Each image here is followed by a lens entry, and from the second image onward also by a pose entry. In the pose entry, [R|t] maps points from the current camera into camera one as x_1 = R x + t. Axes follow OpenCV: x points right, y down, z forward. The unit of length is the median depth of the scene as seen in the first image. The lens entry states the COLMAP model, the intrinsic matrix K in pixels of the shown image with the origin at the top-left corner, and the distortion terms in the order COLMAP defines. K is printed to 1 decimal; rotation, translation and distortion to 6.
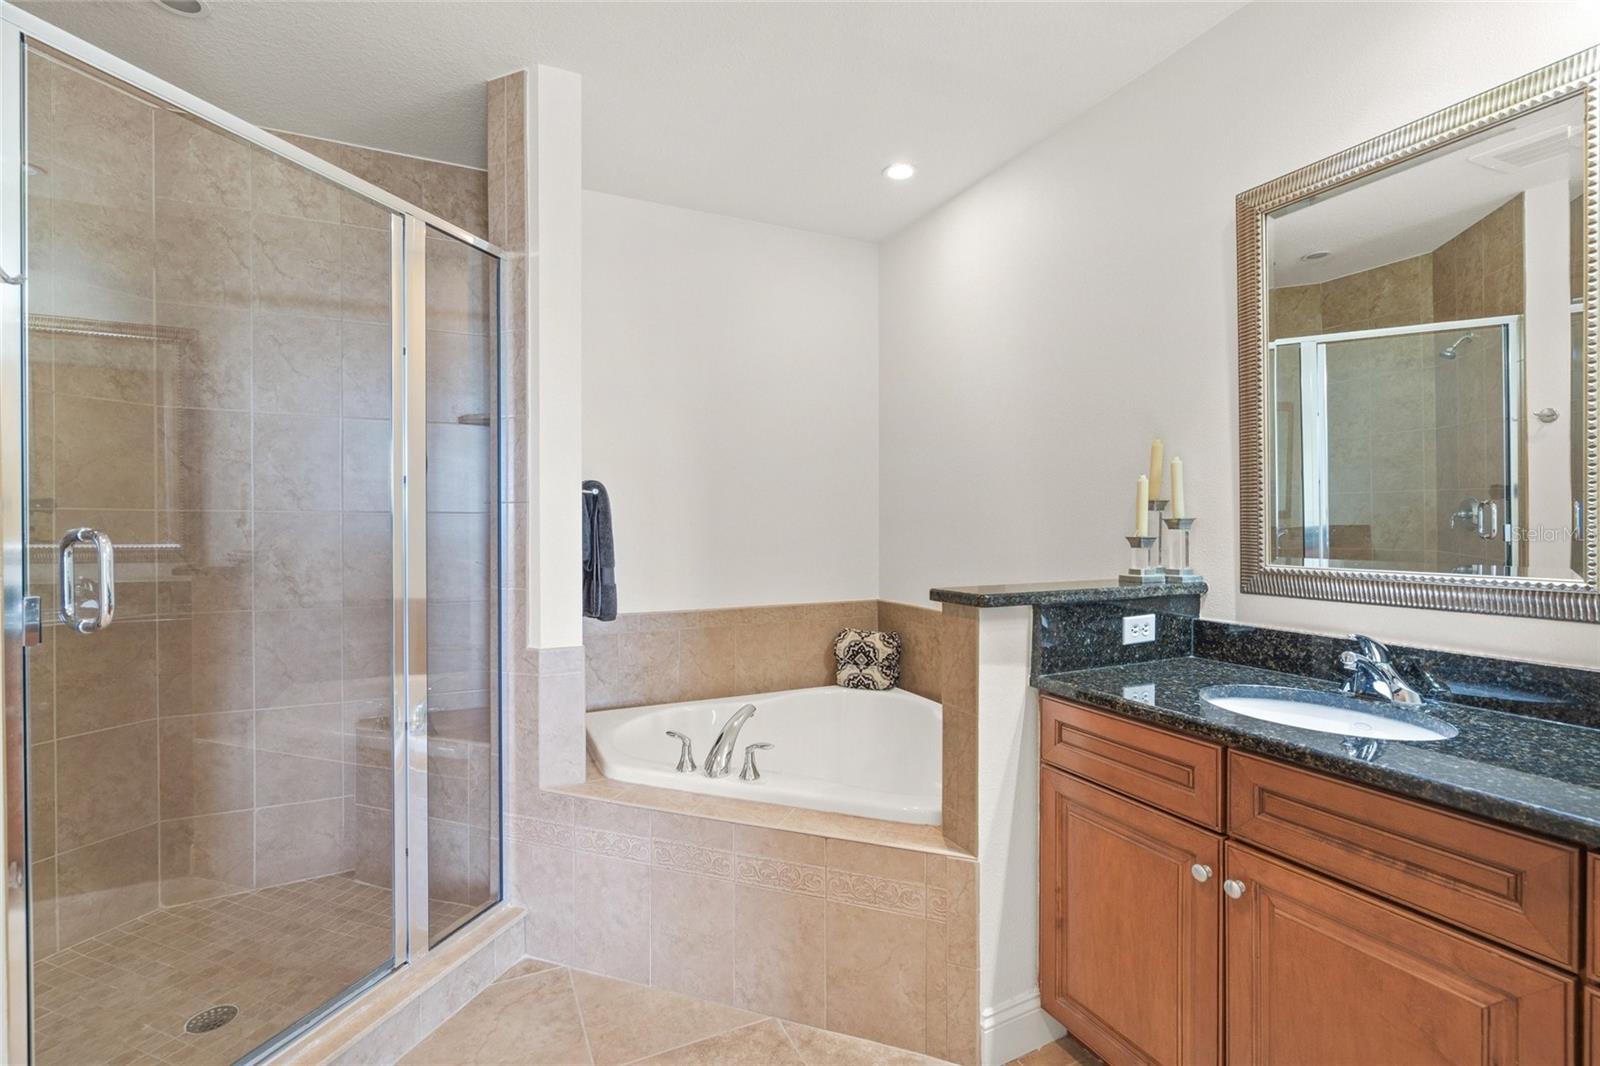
lens RADIAL K [[742.2, 0, 798.3], [0, 742.2, 537.6], [0, 0, 1]] dist [0.001899, 0.000856]
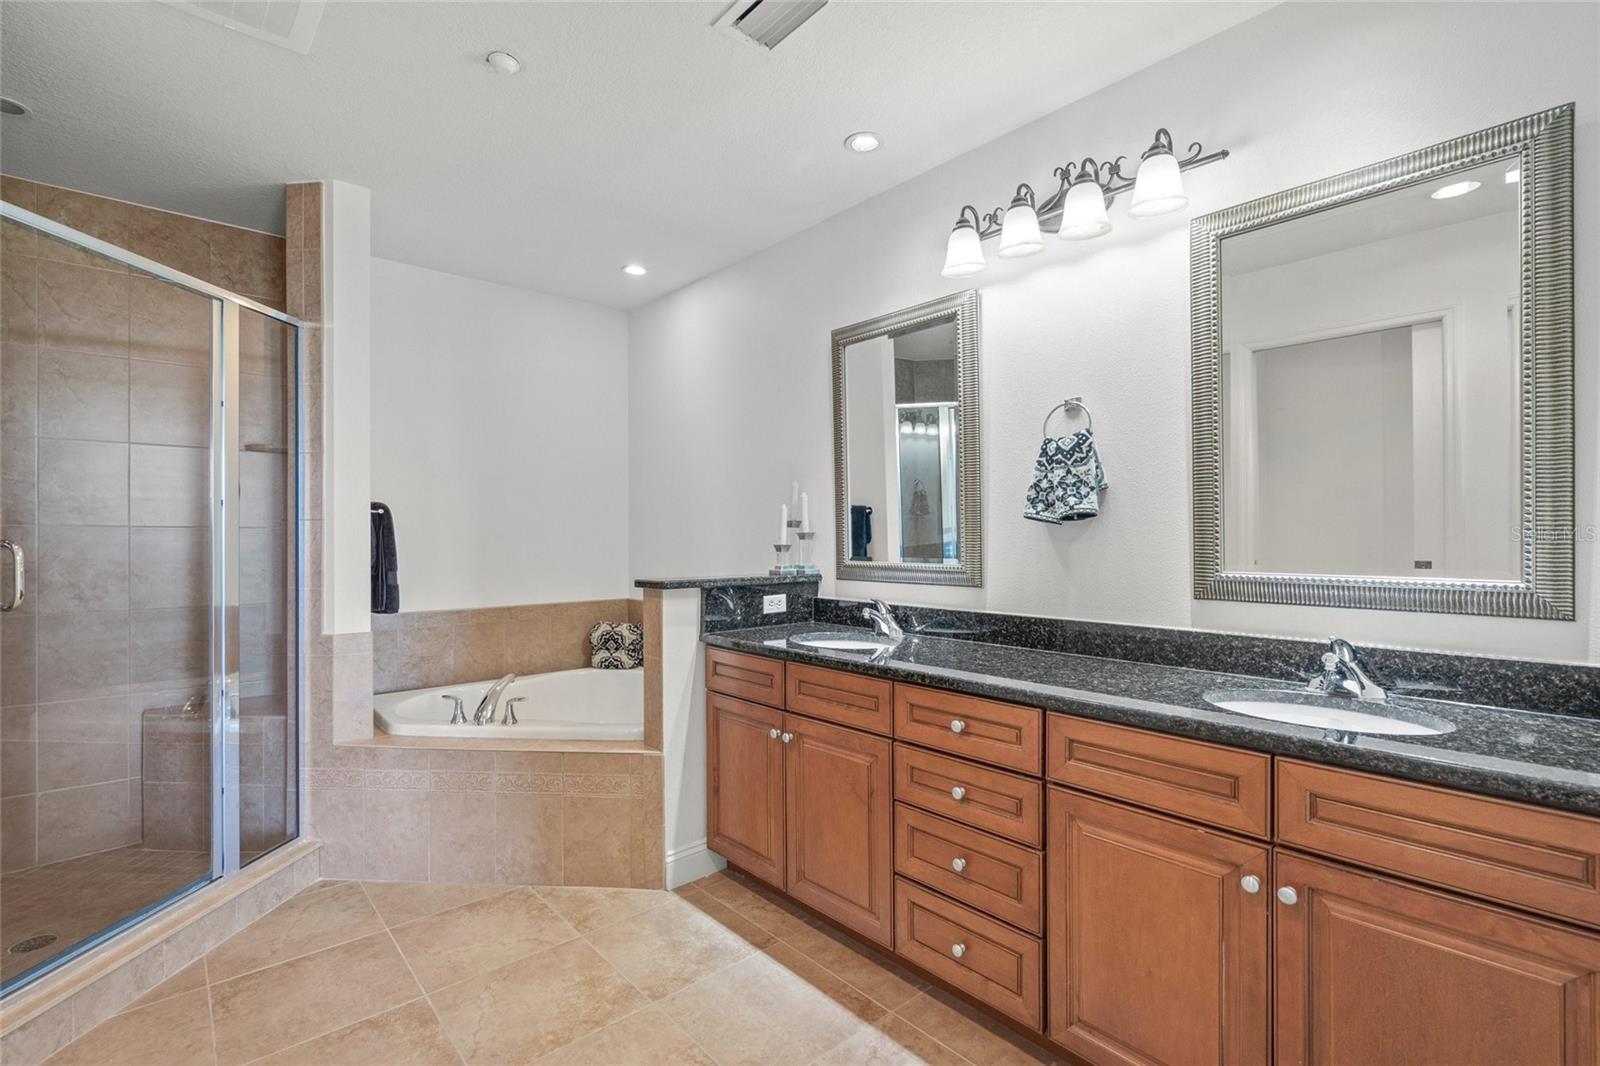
lens RADIAL K [[742.2, 0, 798.3], [0, 742.2, 537.6], [0, 0, 1]] dist [0.001899, 0.000856]
pose [[0.962096, -0.001930, 0.272705, 0.073845], [0.006871, 0.999829, -0.017163, 0.010471], [-0.272626, 0.018386, 0.961945, -0.459604]]
